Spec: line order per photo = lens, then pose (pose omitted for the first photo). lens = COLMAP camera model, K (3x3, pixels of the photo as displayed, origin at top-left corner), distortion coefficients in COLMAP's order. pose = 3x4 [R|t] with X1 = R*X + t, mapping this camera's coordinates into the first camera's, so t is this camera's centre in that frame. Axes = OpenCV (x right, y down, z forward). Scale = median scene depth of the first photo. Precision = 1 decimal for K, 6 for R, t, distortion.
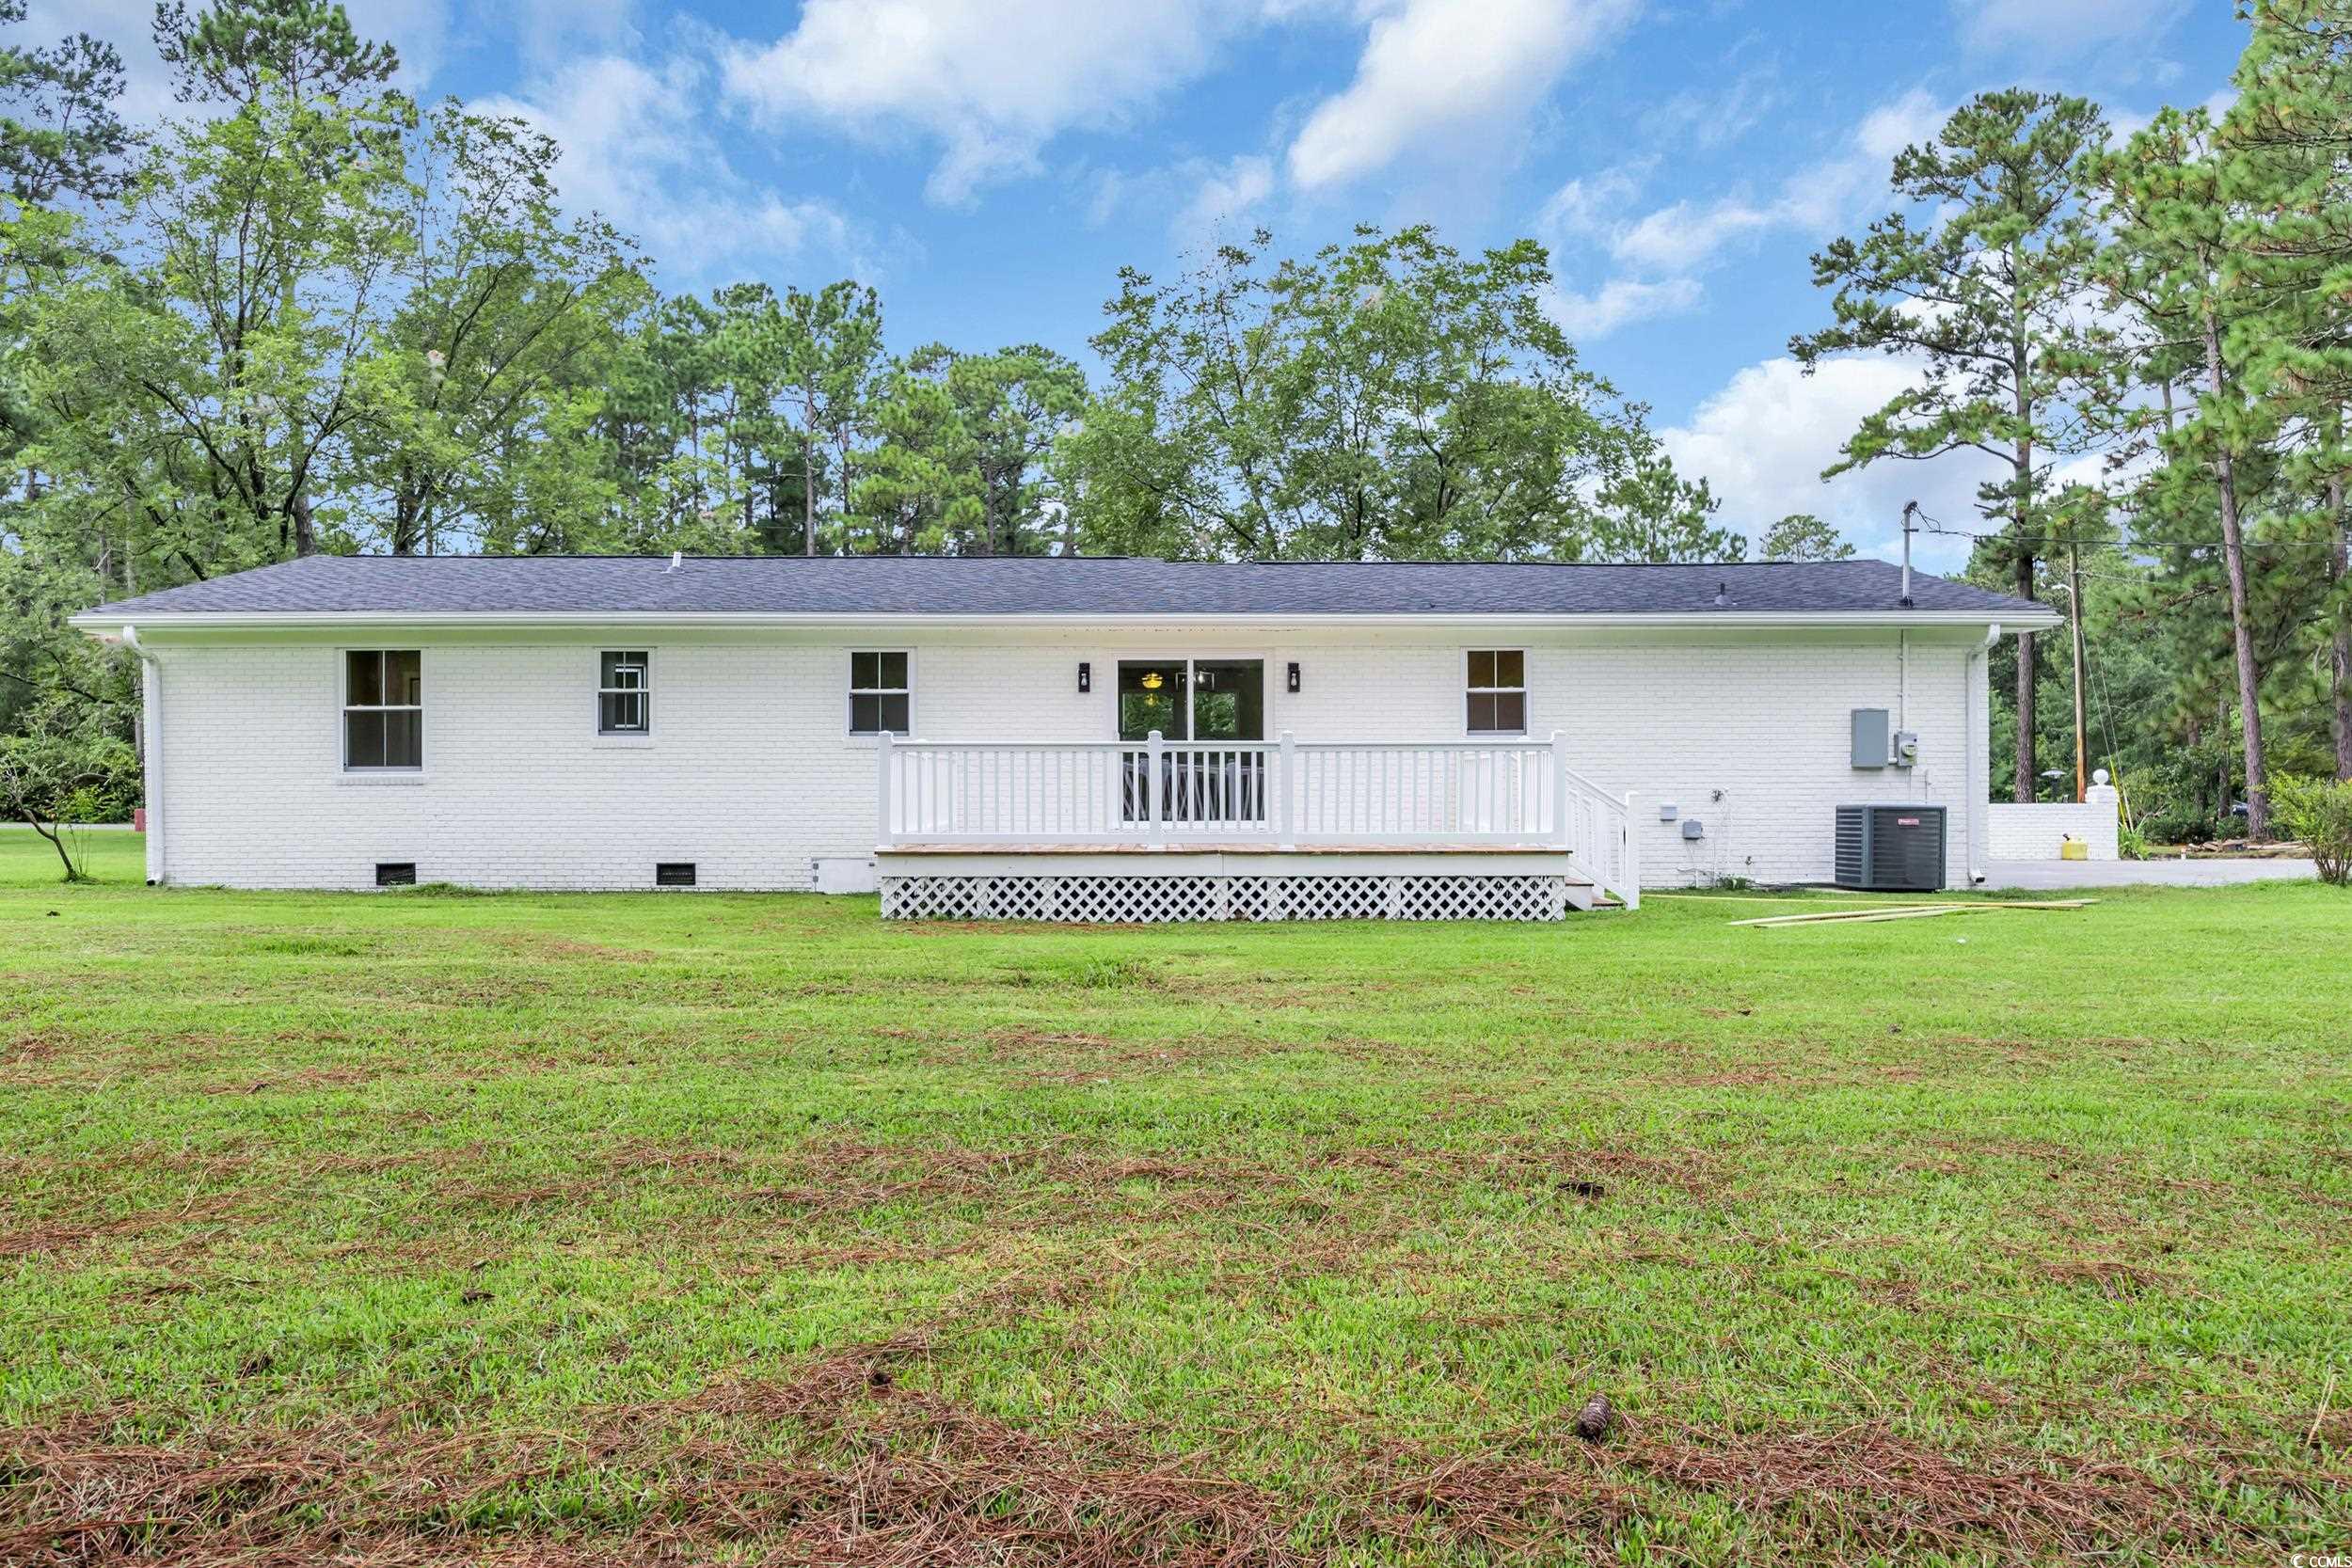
lens RADIAL K [[890.1, 0, 1175.4], [0, 890.1, 793.1], [0, 0, 1]] dist [-0.000569, -0.001001]
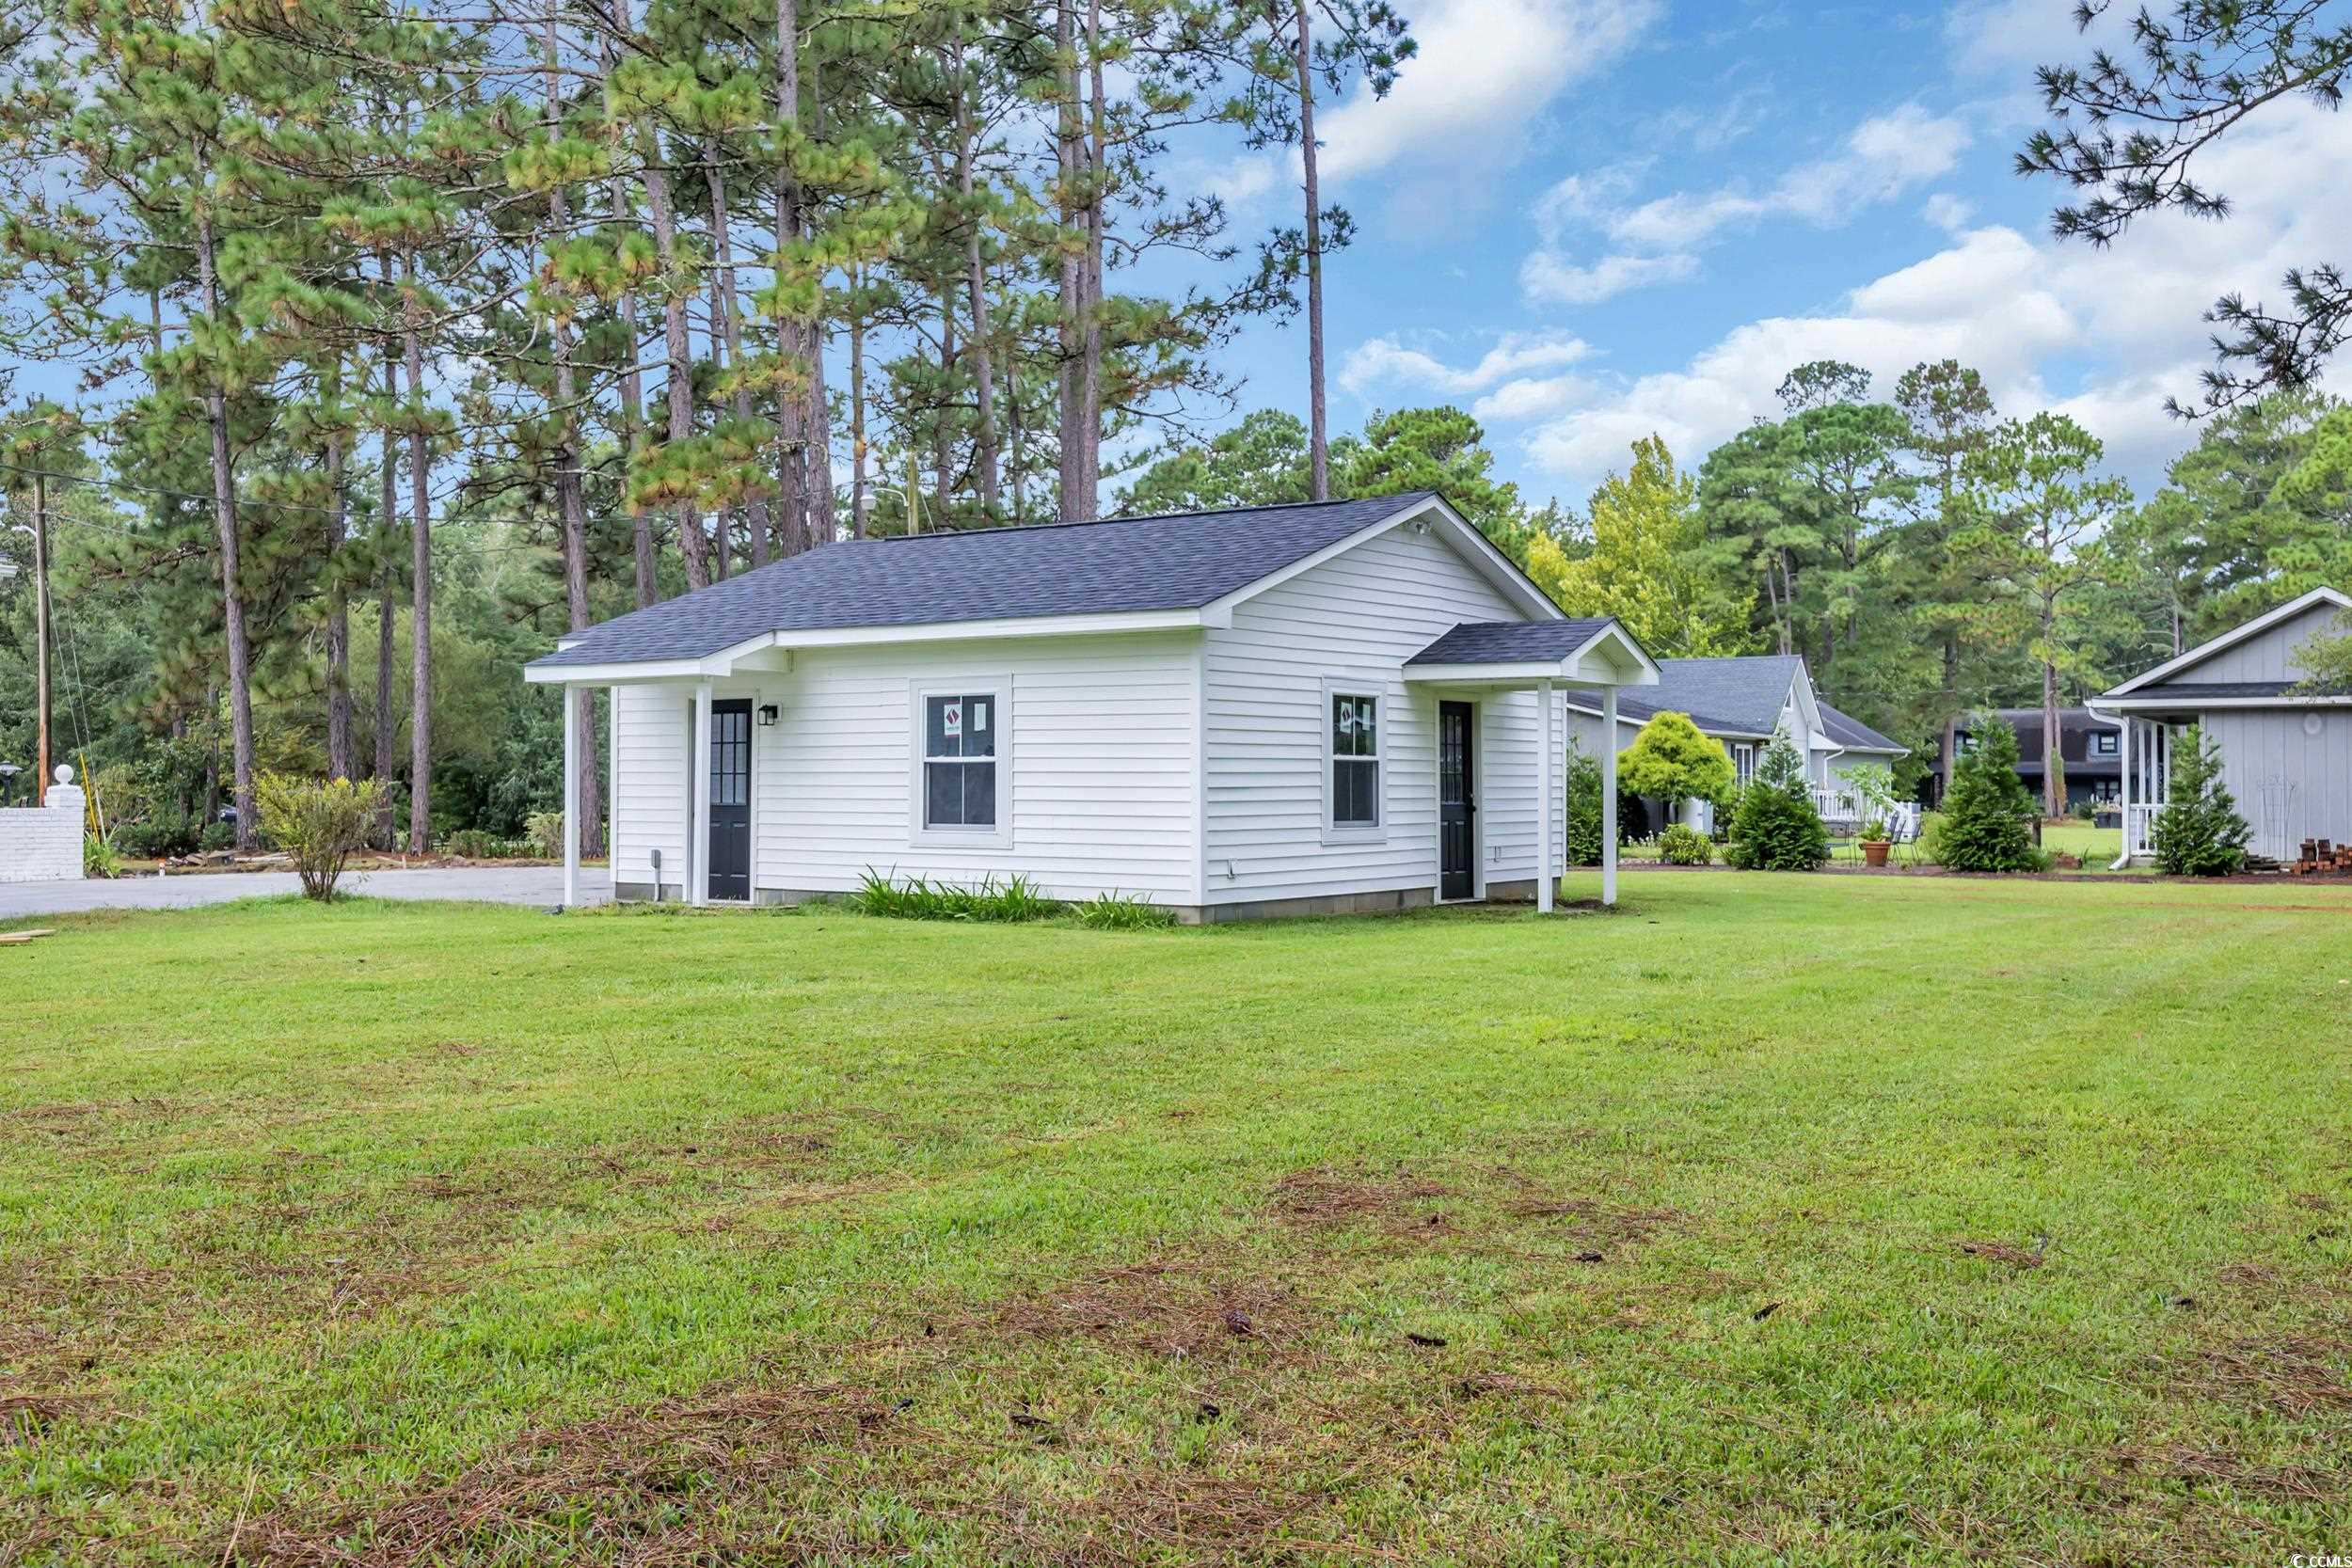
lens RADIAL K [[890.1, 0, 1174.4], [0, 890.1, 783.5], [0, 0, 1]] dist [-0.000569, -0.001001]
pose [[0.880963, 0.007787, 0.473121, 1.586108], [-0.007217, 0.999969, -0.003020, -0.015093], [-0.473130, -0.000754, 0.880992, -0.165810]]
